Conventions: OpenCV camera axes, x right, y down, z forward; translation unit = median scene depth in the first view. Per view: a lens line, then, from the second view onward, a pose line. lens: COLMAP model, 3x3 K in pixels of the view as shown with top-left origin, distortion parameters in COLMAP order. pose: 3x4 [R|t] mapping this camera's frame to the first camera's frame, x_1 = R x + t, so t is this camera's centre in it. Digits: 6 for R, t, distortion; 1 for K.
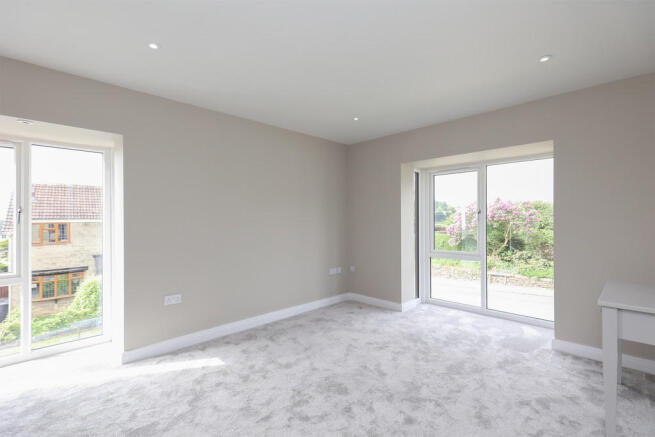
lens RADIAL K [[303.1, 0, 325.6], [0, 303.1, 219.9], [0, 0, 1]] dist [0.002413, -0.000180]
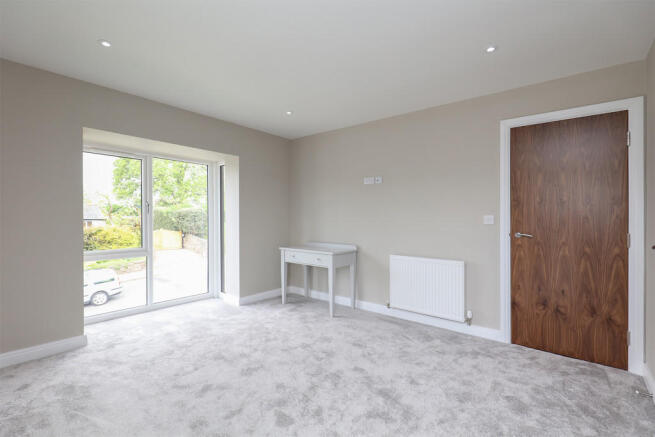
lens RADIAL K [[303.1, 0, 327.4], [0, 303.1, 218.3], [0, 0, 1]] dist [0.002413, -0.000180]
pose [[-0.098431, -0.000942, 0.995143, -0.513654], [-0.002629, 0.999996, 0.000686, 0.015035], [-0.995140, -0.002549, -0.098433, 0.555119]]
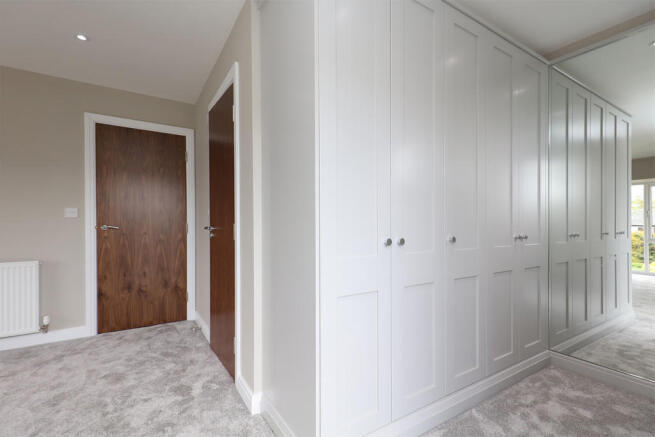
lens RADIAL K [[303.1, 0, 328.8], [0, 303.1, 221.9], [0, 0, 1]] dist [0.002413, -0.000180]
pose [[-0.978118, 0.005385, 0.207982, -0.546844], [0.004769, 0.999983, -0.003462, 0.050253], [-0.207998, -0.002394, -0.978126, 0.670567]]
